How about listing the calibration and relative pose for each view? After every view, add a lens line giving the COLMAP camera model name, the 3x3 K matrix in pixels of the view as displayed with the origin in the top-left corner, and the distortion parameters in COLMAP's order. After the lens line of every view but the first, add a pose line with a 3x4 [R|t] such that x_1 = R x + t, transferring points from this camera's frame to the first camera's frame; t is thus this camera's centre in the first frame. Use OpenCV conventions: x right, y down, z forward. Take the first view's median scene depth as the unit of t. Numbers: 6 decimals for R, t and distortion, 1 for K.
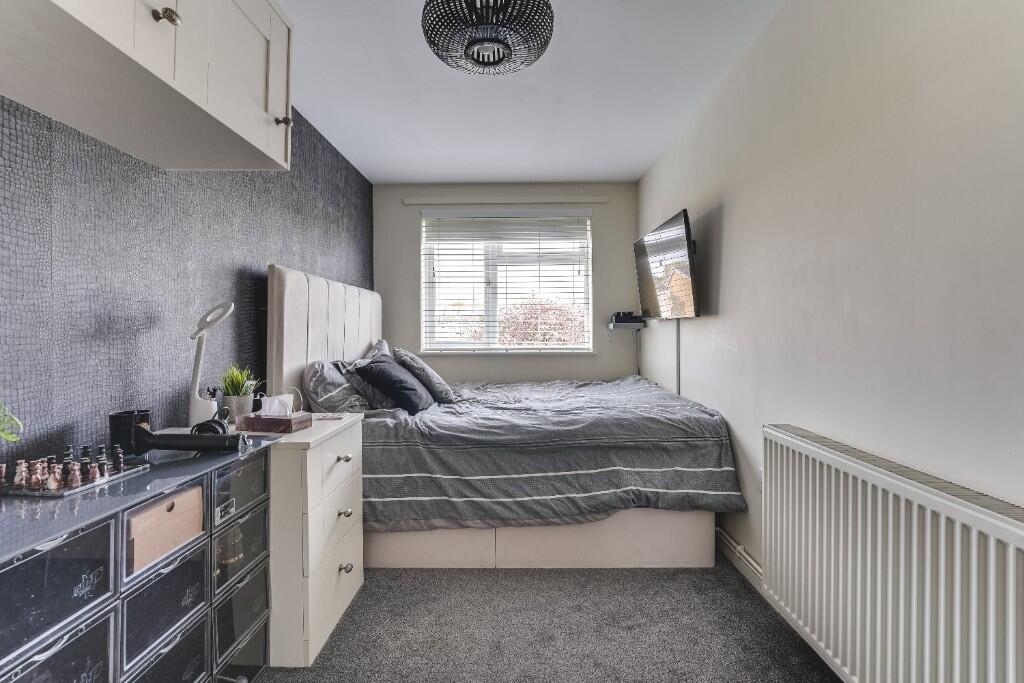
lens RADIAL K [[464.6, 0, 515.0], [0, 464.6, 325.1], [0, 0, 1]] dist [-0.009119, -0.000032]
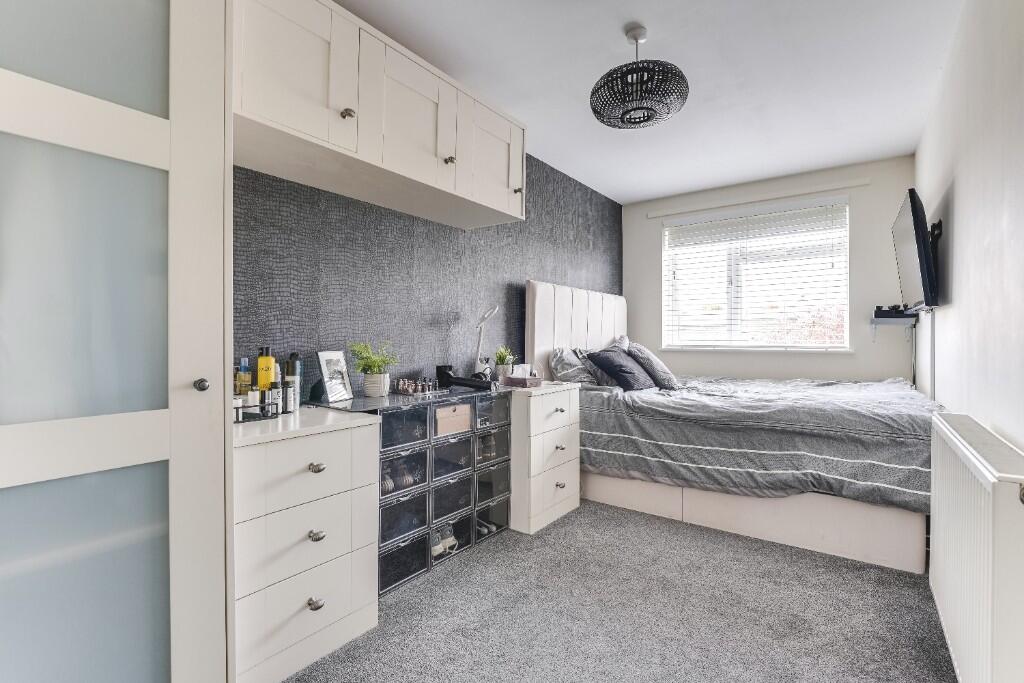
lens RADIAL K [[464.6, 0, 515.0], [0, 464.6, 325.1], [0, 0, 1]] dist [-0.009119, -0.000032]
pose [[0.812048, -0.010276, -0.583500, 0.313977], [0.002732, 0.999901, -0.013808, 0.034486], [0.583584, 0.009619, 0.811996, -0.228935]]
